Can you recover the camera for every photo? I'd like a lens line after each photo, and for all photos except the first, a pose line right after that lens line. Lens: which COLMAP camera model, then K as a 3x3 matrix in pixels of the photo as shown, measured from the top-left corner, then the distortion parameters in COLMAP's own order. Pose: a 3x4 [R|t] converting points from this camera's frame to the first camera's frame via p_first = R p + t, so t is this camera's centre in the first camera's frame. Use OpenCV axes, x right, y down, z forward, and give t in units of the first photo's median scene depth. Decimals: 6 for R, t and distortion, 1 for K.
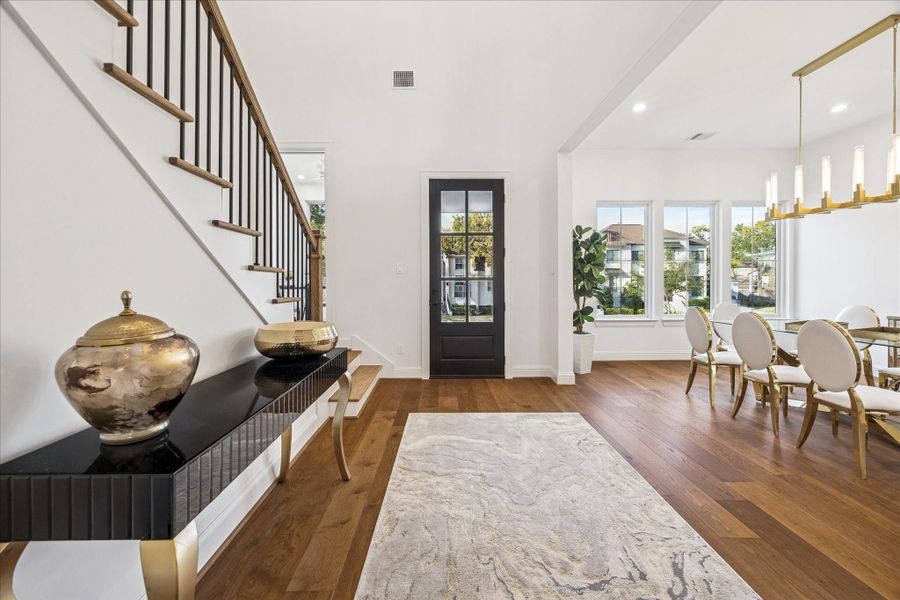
lens RADIAL K [[406.4, 0, 448.7], [0, 406.4, 291.5], [0, 0, 1]] dist [-0.006198, -0.000473]
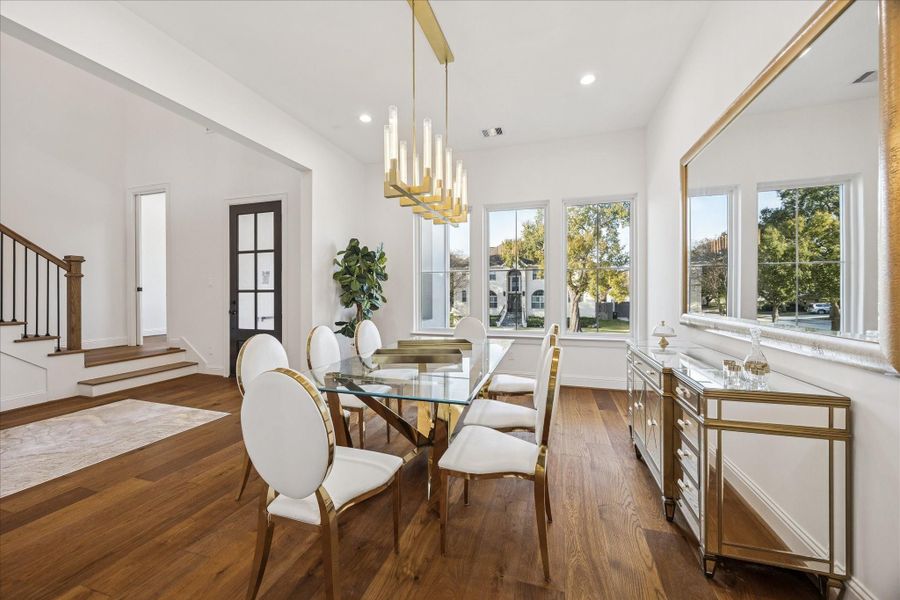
lens RADIAL K [[406.4, 0, 448.7], [0, 406.4, 291.5], [0, 0, 1]] dist [-0.006198, -0.000473]
pose [[0.932936, 0.000948, -0.360040, 0.957144], [-0.009885, 0.999687, -0.022983, -0.008095], [0.359906, 0.025000, 0.932654, 0.140372]]
